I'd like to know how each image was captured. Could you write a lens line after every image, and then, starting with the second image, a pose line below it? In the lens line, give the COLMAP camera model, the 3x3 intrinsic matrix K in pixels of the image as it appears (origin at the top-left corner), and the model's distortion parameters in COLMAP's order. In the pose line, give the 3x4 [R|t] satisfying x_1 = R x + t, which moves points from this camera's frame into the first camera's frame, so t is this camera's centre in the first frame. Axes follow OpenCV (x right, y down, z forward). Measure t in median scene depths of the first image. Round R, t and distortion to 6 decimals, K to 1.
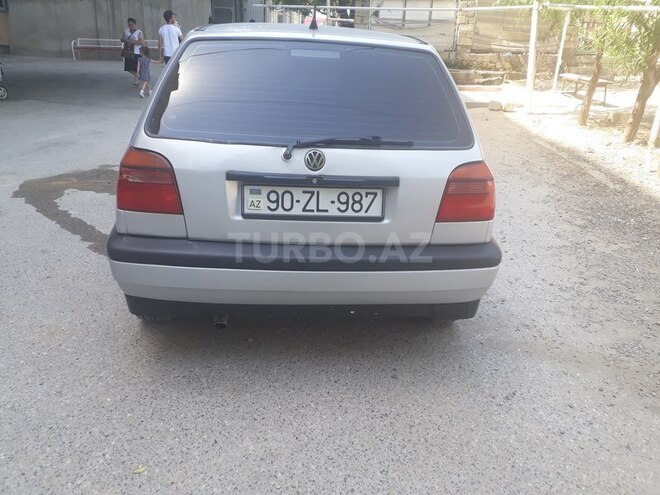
lens RADIAL K [[519.9, 0, 329.7], [0, 519.9, 247.7], [0, 0, 1]] dist [0.005309, 0.000072]
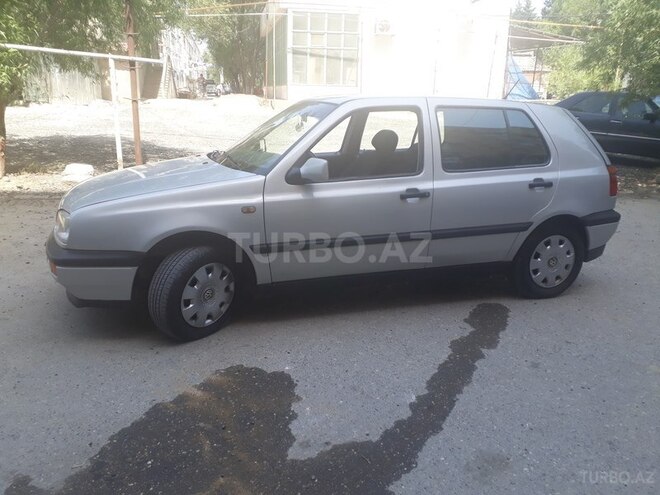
lens RADIAL K [[519.9, 0, 329.7], [0, 519.9, 247.2], [0, 0, 1]] dist [0.005309, 0.000072]
pose [[-0.236128, -0.296024, 0.925534, -0.980455], [0.338208, 0.867879, 0.363869, -0.470543], [-0.910966, 0.398942, -0.104813, 1.086436]]
